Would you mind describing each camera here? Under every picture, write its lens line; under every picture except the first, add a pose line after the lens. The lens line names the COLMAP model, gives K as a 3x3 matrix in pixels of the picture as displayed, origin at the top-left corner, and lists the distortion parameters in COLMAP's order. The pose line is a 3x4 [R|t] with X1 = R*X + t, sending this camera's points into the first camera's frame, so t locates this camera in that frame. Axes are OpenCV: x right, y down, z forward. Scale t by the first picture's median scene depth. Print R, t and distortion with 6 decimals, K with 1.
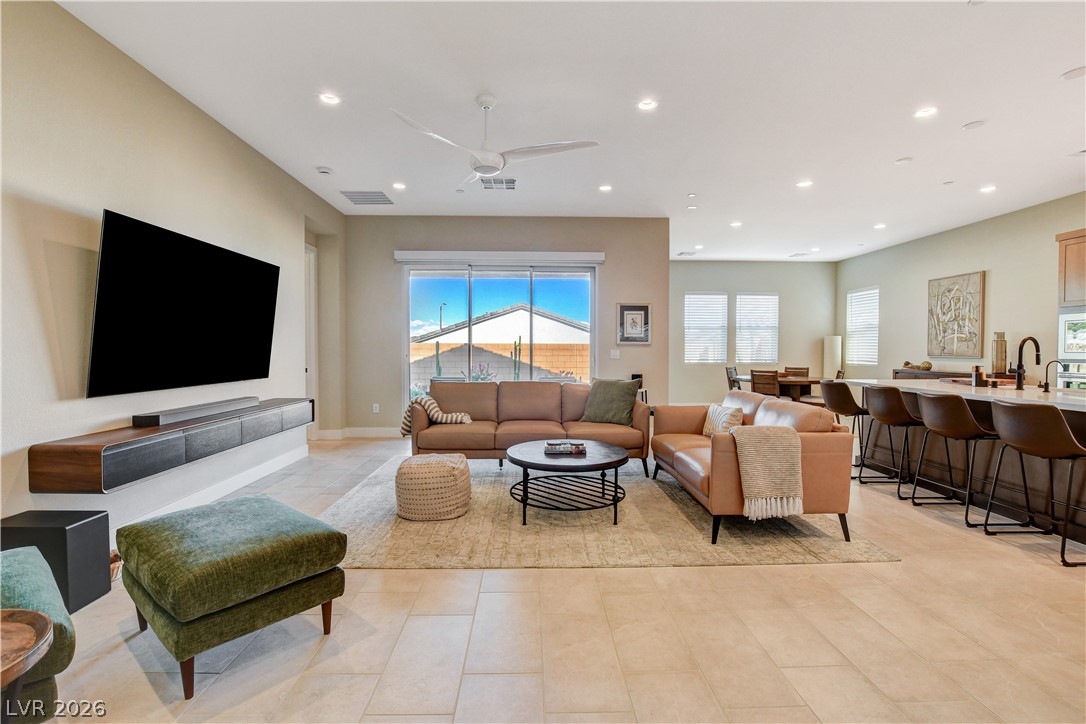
lens RADIAL K [[477.8, 0, 538.6], [0, 477.8, 361.5], [0, 0, 1]] dist [-0.029890, 0.005230]
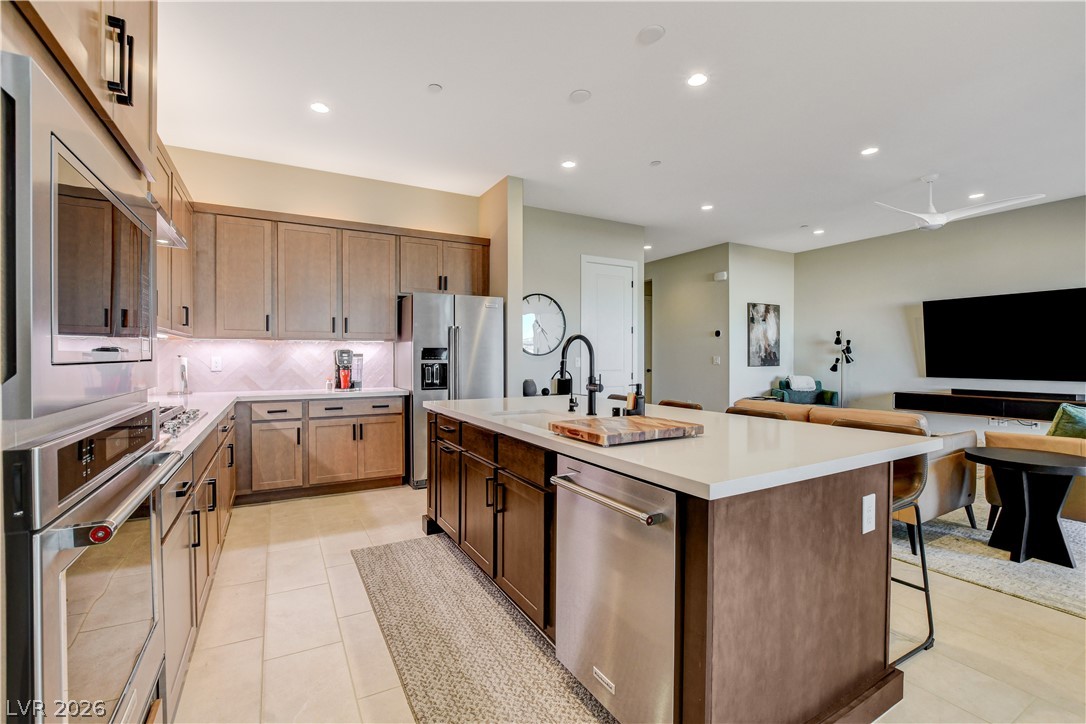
lens RADIAL K [[477.8, 0, 539.3], [0, 477.8, 361.9], [0, 0, 1]] dist [-0.029890, 0.005230]
pose [[-0.884556, 0.002094, -0.466430, 0.806881], [-0.013053, 0.999487, 0.029242, -0.019396], [0.466252, 0.031954, -0.884075, 0.890890]]
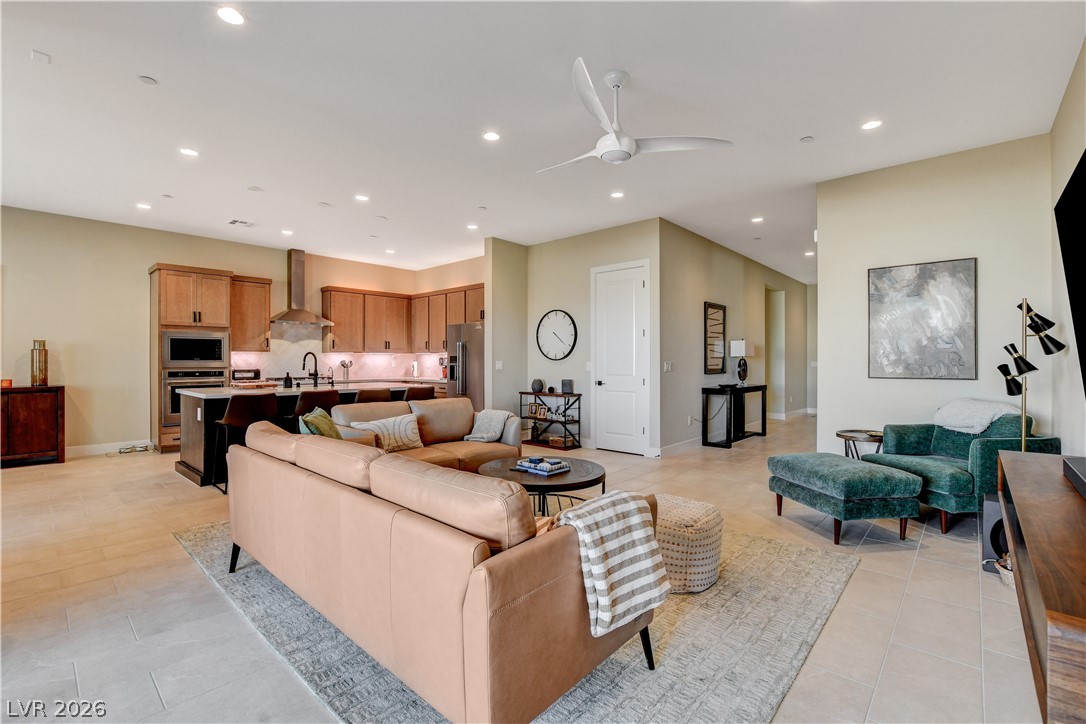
lens RADIAL K [[477.8, 0, 540.5], [0, 477.8, 365.2], [0, 0, 1]] dist [-0.029890, 0.005230]
pose [[-0.724854, -0.008742, 0.688848, -0.323277], [0.013432, 0.999550, 0.026819, -0.023566], [-0.688772, 0.028692, -0.724410, 0.918886]]
